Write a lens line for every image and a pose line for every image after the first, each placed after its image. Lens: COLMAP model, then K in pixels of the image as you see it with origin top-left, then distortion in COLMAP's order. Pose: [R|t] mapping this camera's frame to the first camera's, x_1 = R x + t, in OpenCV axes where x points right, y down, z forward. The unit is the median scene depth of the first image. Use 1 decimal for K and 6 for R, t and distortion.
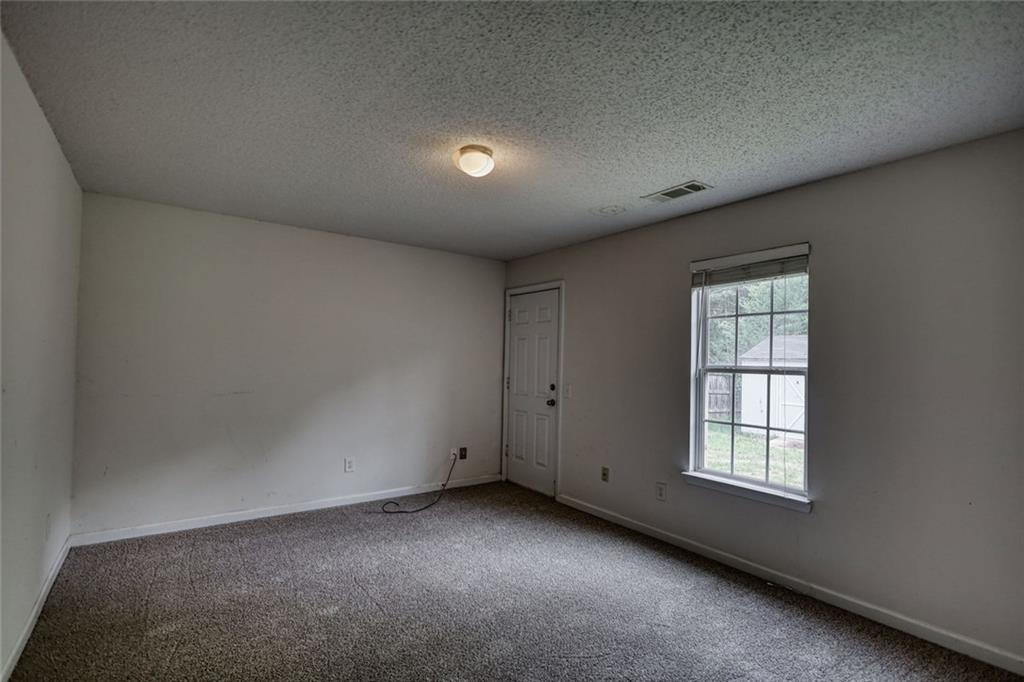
lens RADIAL K [[492.6, 0, 513.7], [0, 492.6, 359.2], [0, 0, 1]] dist [0.000206, -0.000178]
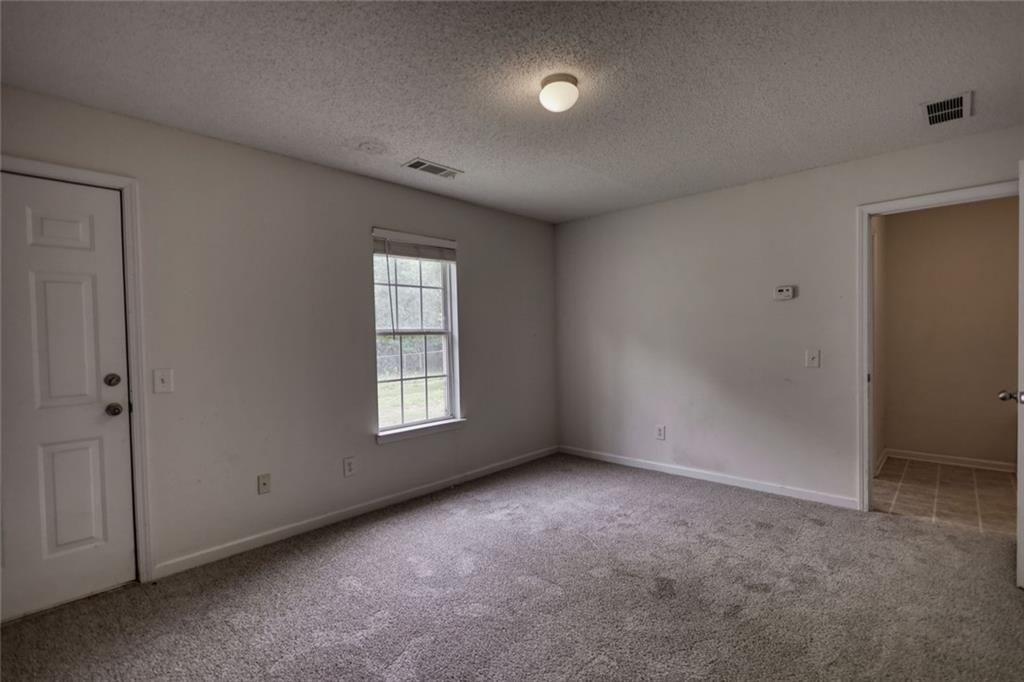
lens RADIAL K [[492.6, 0, 513.7], [0, 492.6, 359.2], [0, 0, 1]] dist [0.000206, -0.000178]
pose [[-0.213755, -0.069598, 0.974405, -0.616928], [0.008600, 0.997286, 0.073118, 0.000692], [-0.976850, 0.024009, -0.212576, 0.830223]]
